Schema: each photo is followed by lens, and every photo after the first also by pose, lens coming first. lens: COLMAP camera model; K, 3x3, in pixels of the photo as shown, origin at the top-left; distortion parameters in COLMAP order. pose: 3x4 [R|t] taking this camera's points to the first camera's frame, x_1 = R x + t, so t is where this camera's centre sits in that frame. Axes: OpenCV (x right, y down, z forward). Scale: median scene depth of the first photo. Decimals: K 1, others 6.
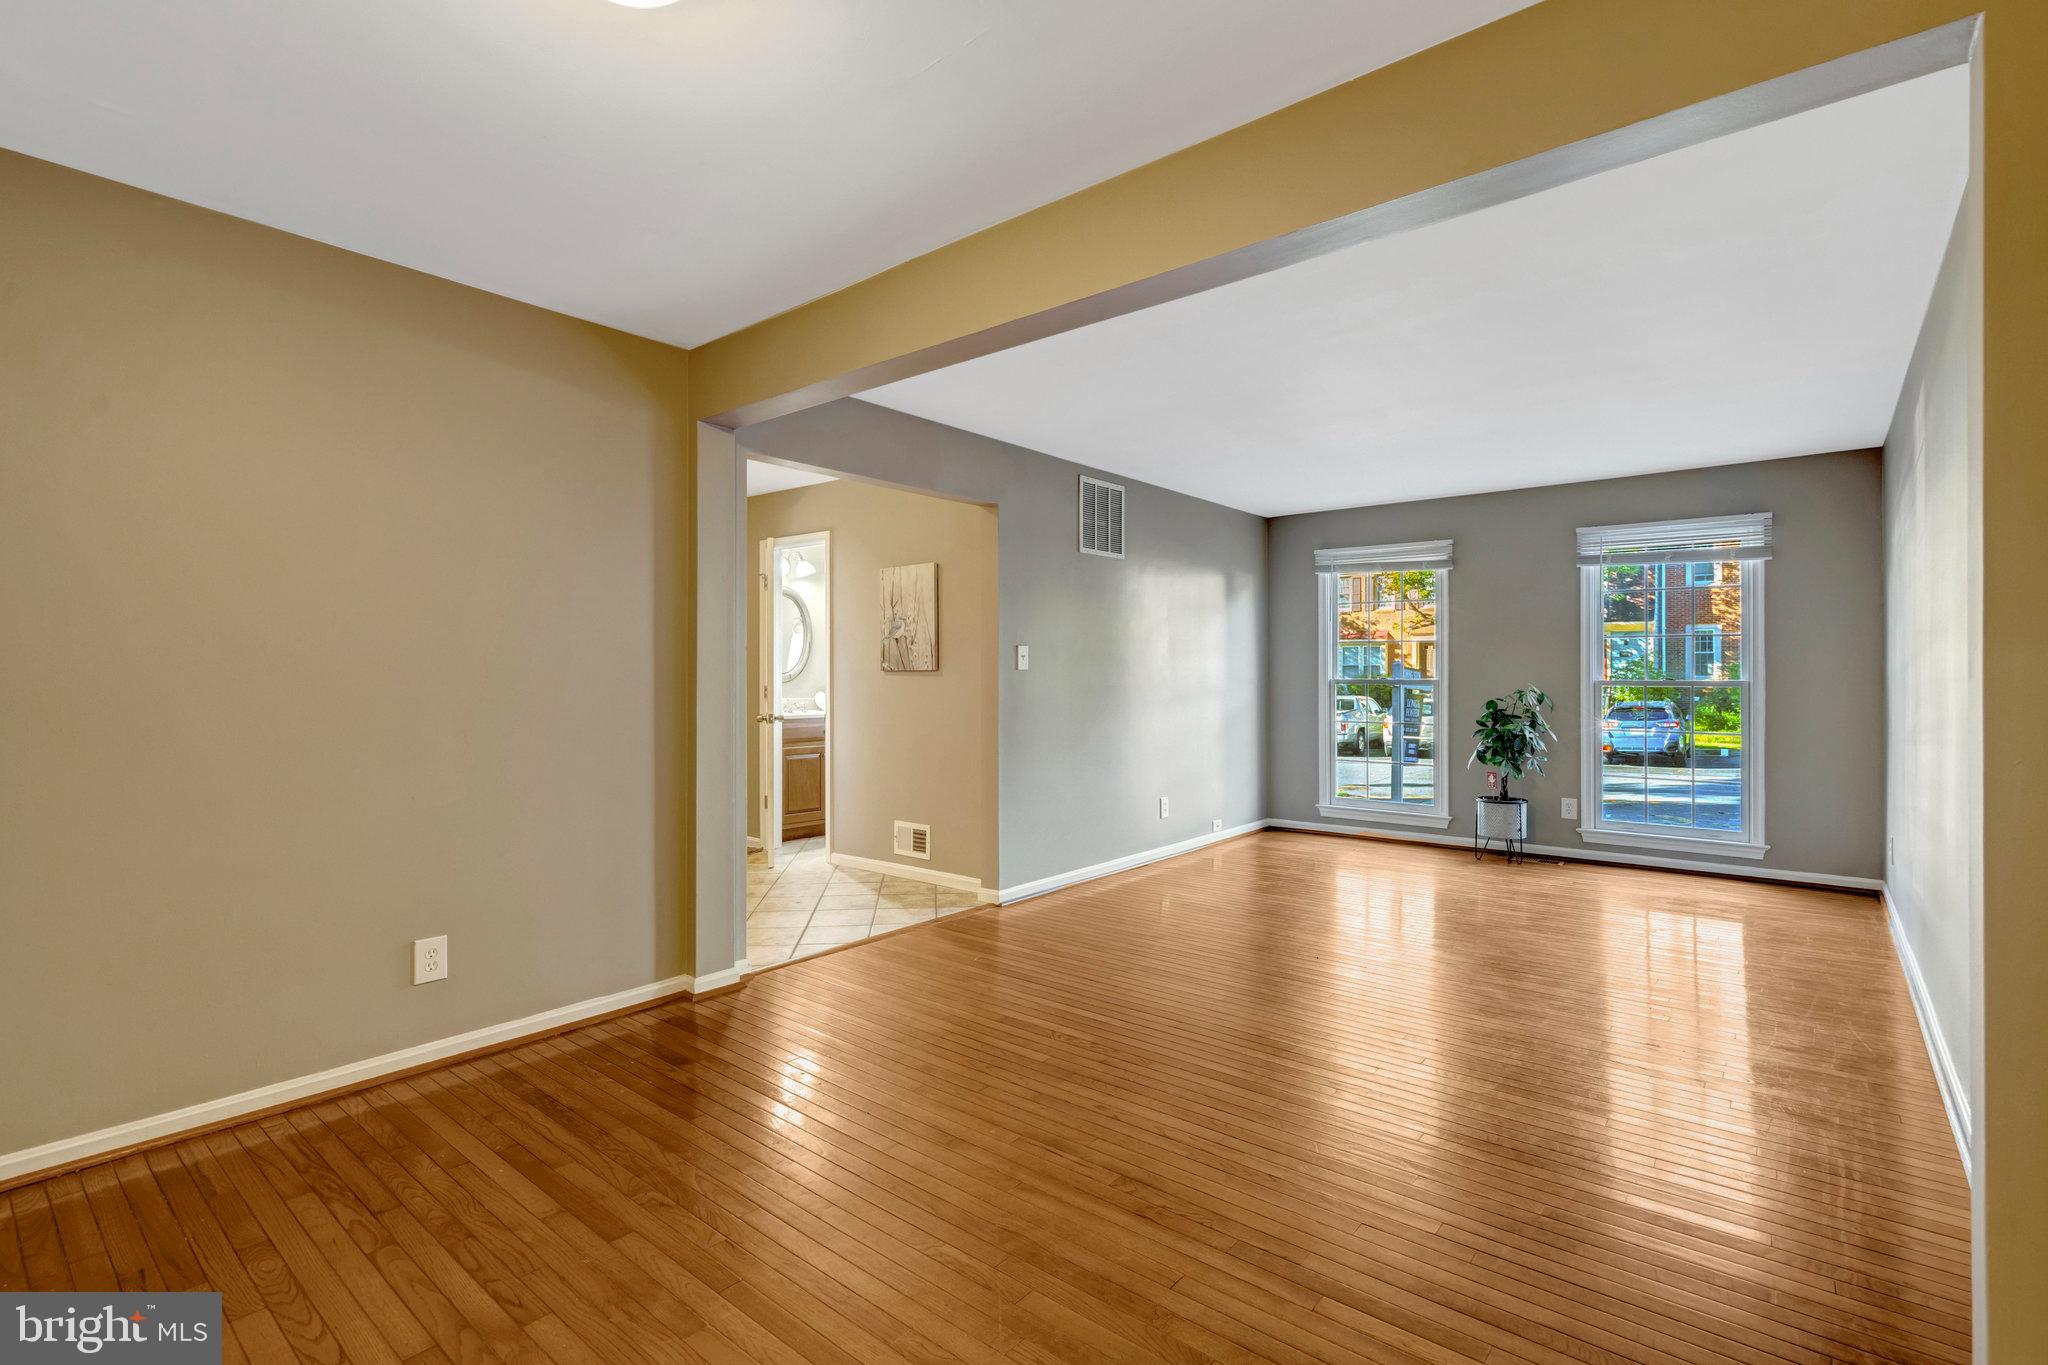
lens RADIAL K [[947.9, 0, 1003.3], [0, 947.9, 680.5], [0, 0, 1]] dist [-0.003133, 0.002189]
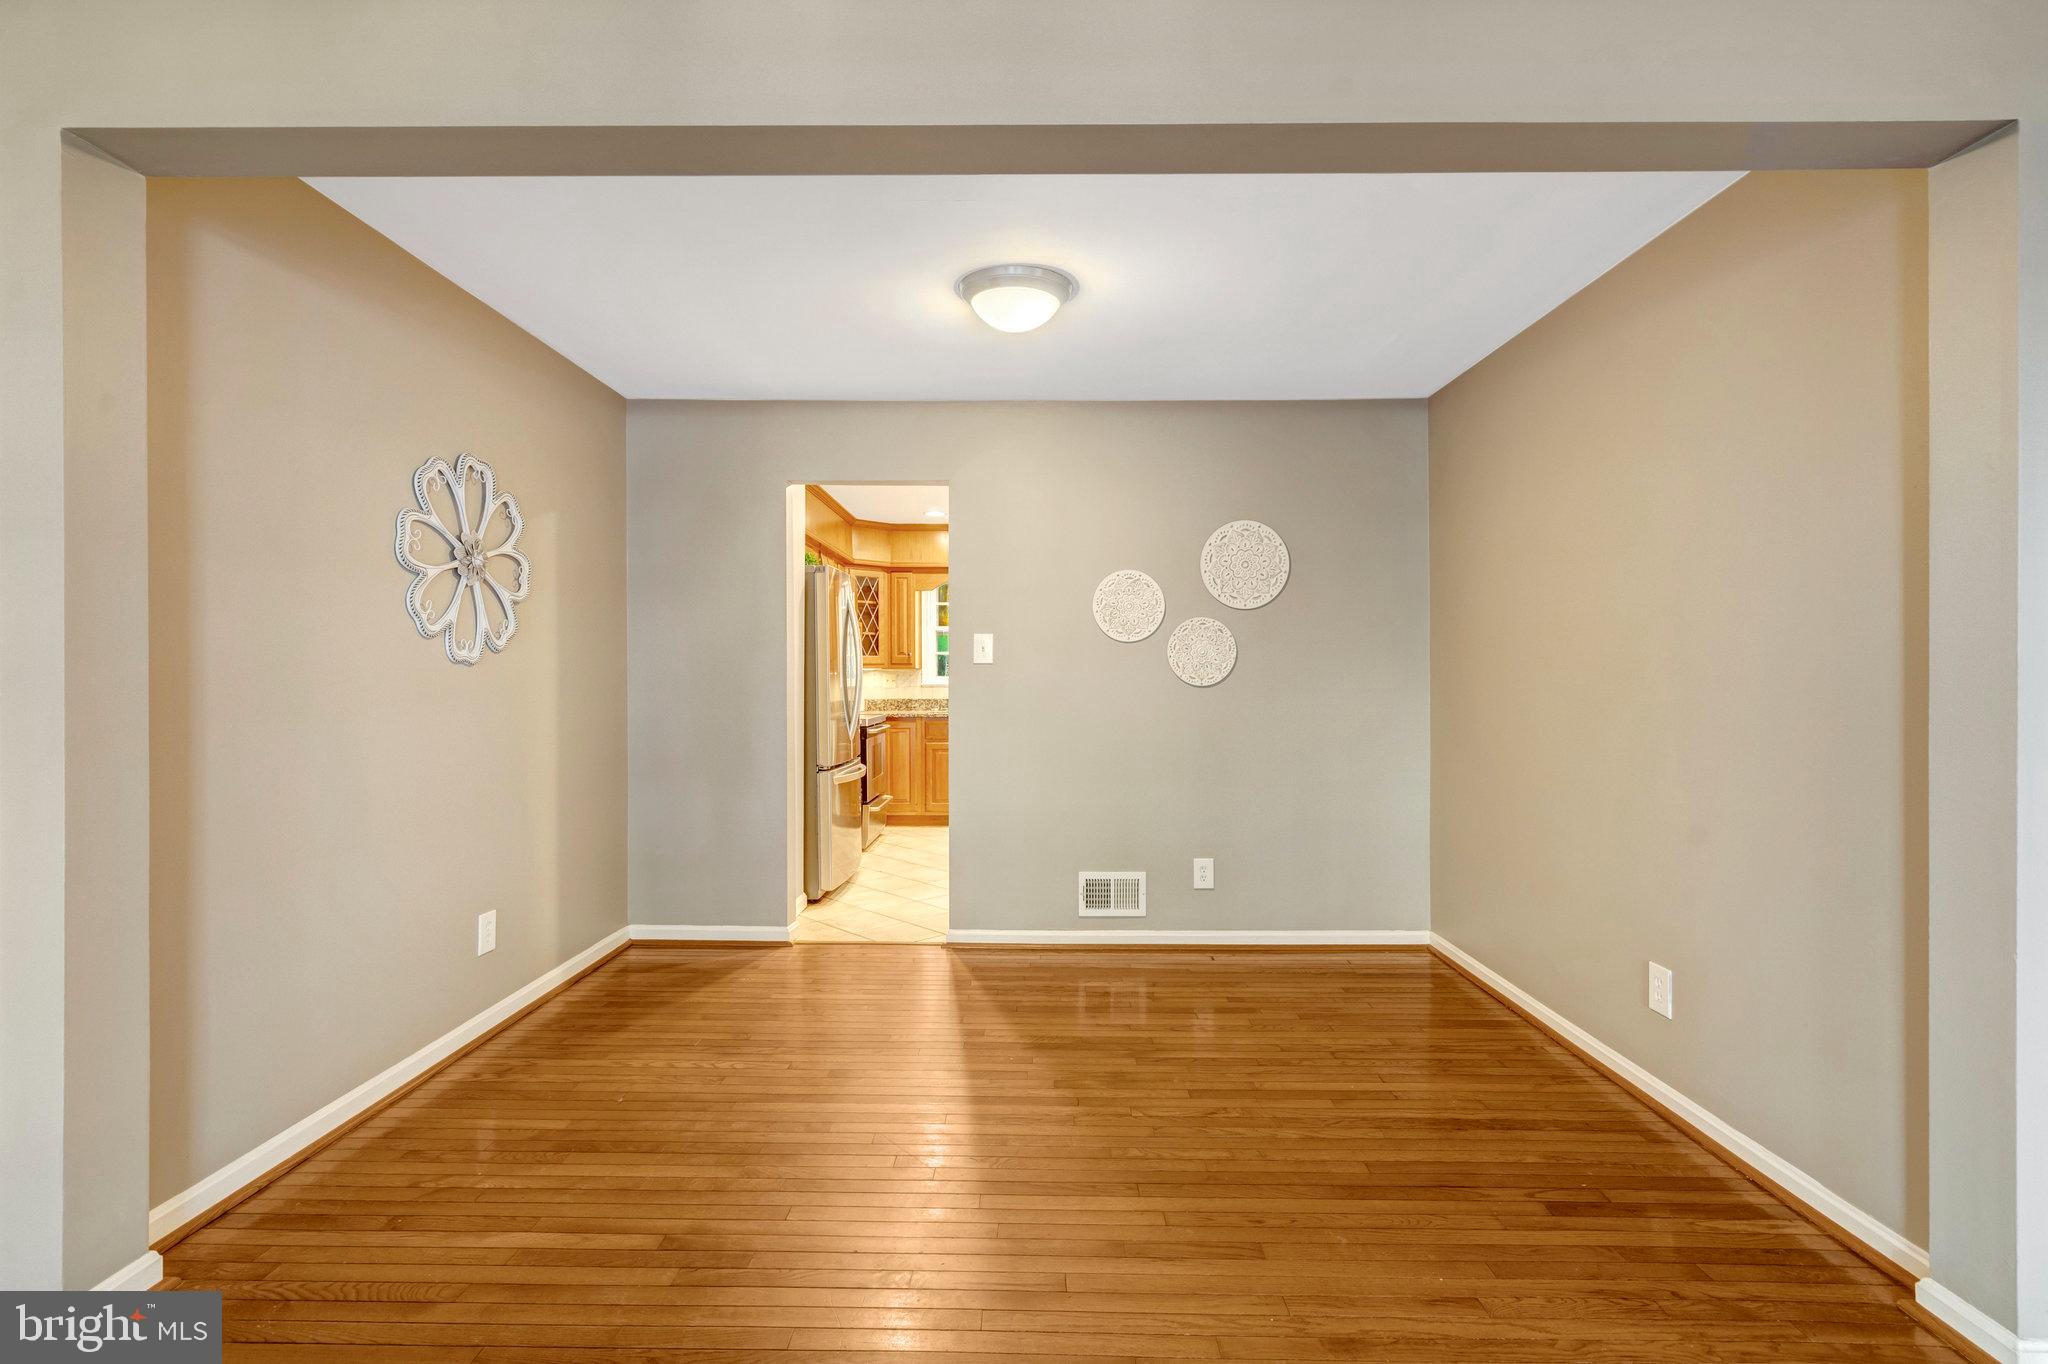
lens RADIAL K [[947.9, 0, 1019.6], [0, 947.9, 671.1], [0, 0, 1]] dist [-0.003133, 0.002189]
pose [[-0.766083, -0.009658, -0.642669, 0.242651], [-0.008828, 0.999951, -0.004503, 0.000286], [0.642681, 0.002224, -0.766130, 0.702438]]
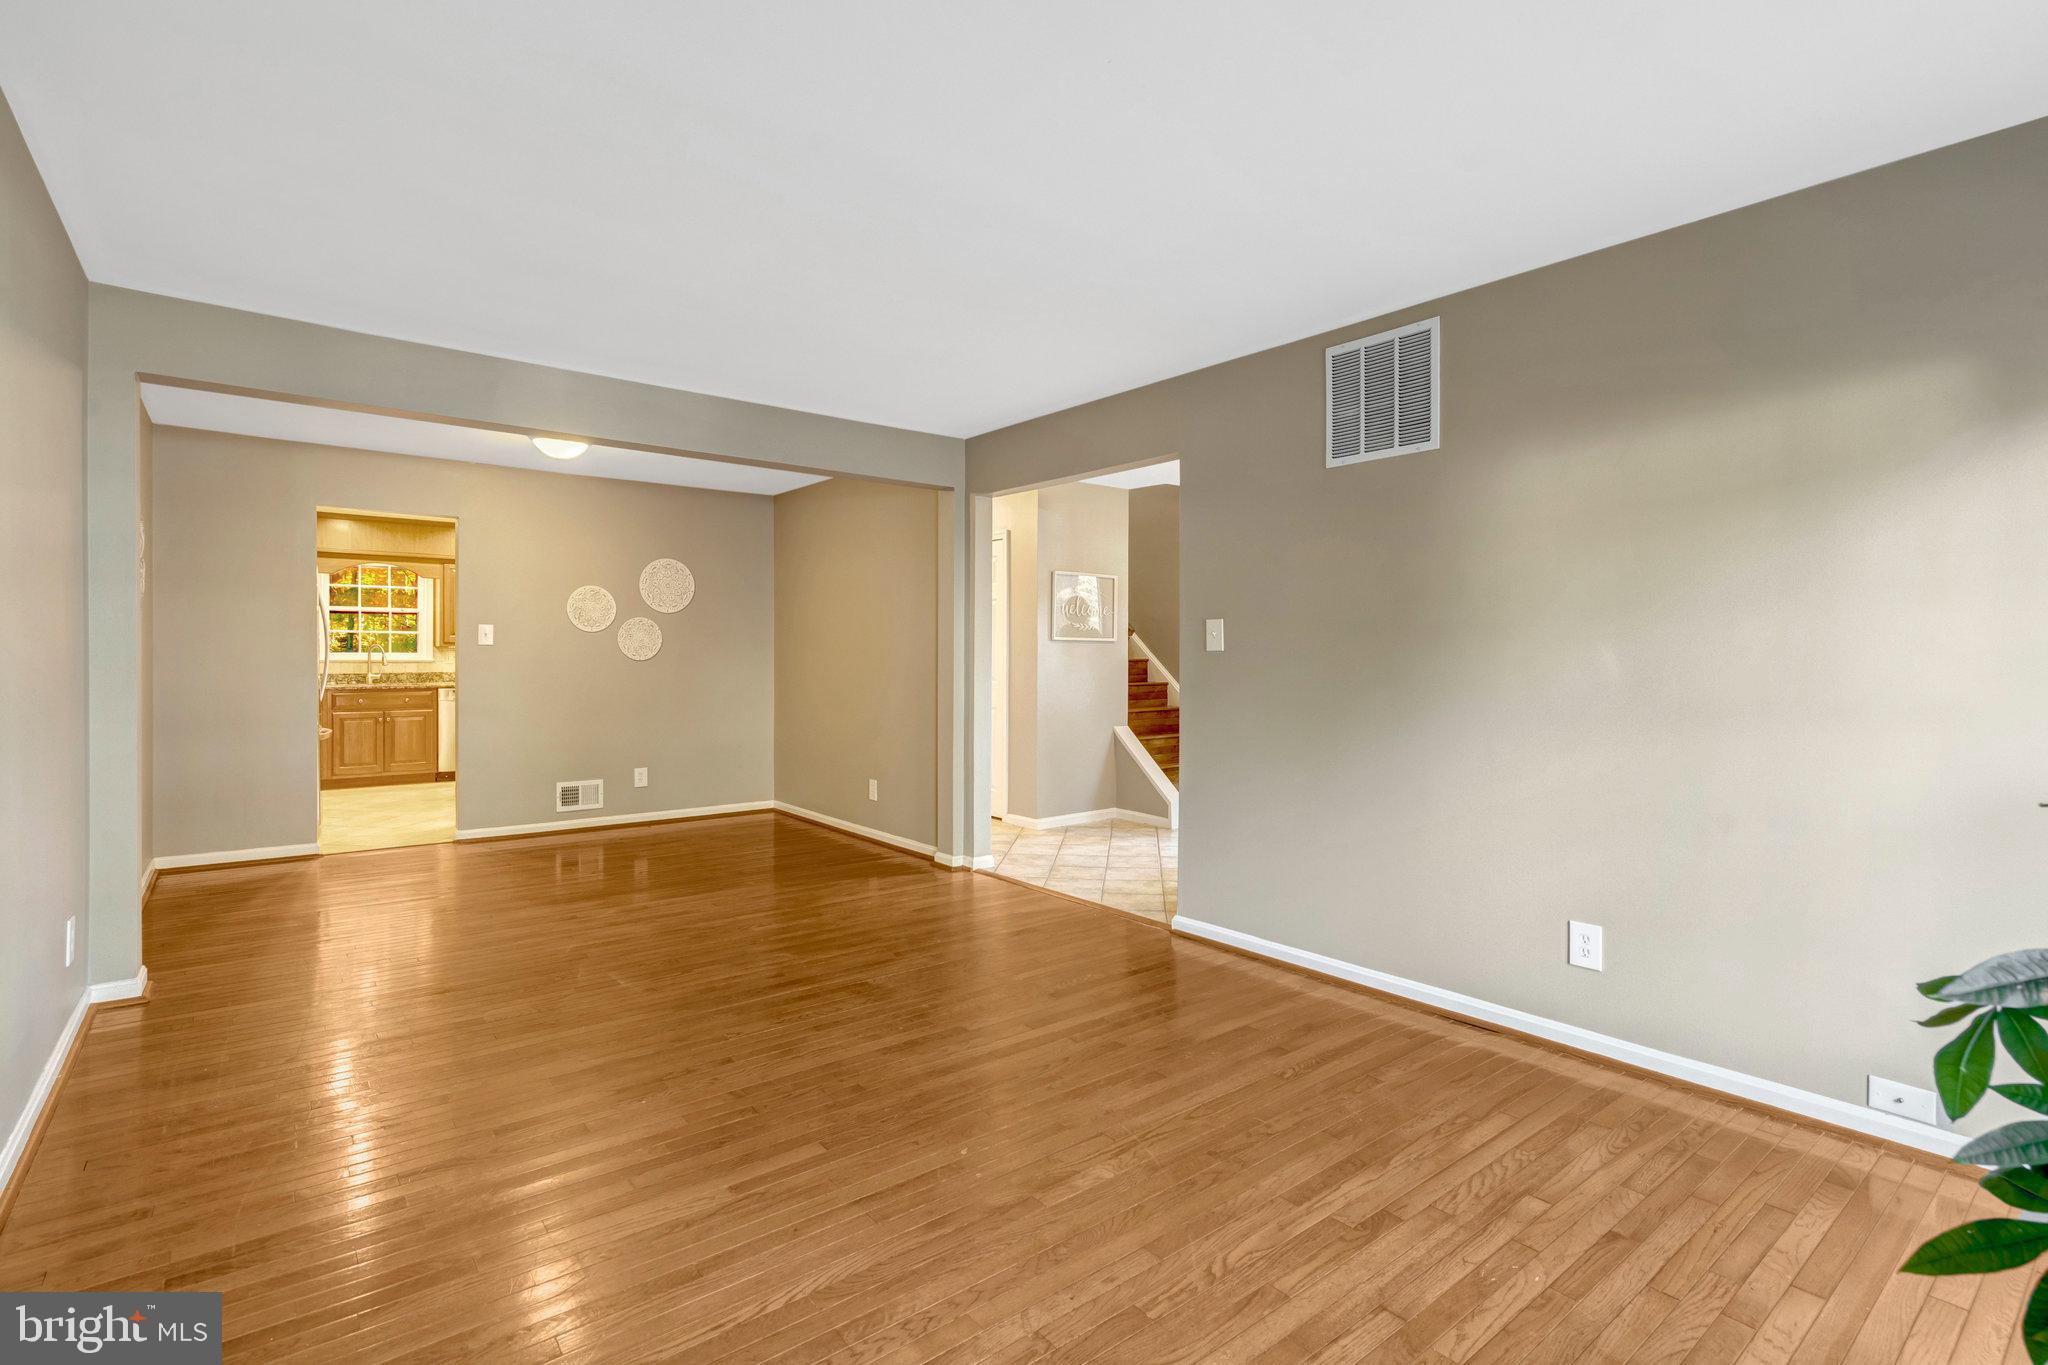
lens RADIAL K [[947.9, 0, 1017.5], [0, 947.9, 667.0], [0, 0, 1]] dist [-0.003133, 0.002189]
pose [[-0.184513, 0.007012, -0.982805, 0.764162], [-0.013473, 0.999863, 0.009663, -0.002716], [0.982738, 0.015024, -0.184394, 0.920957]]
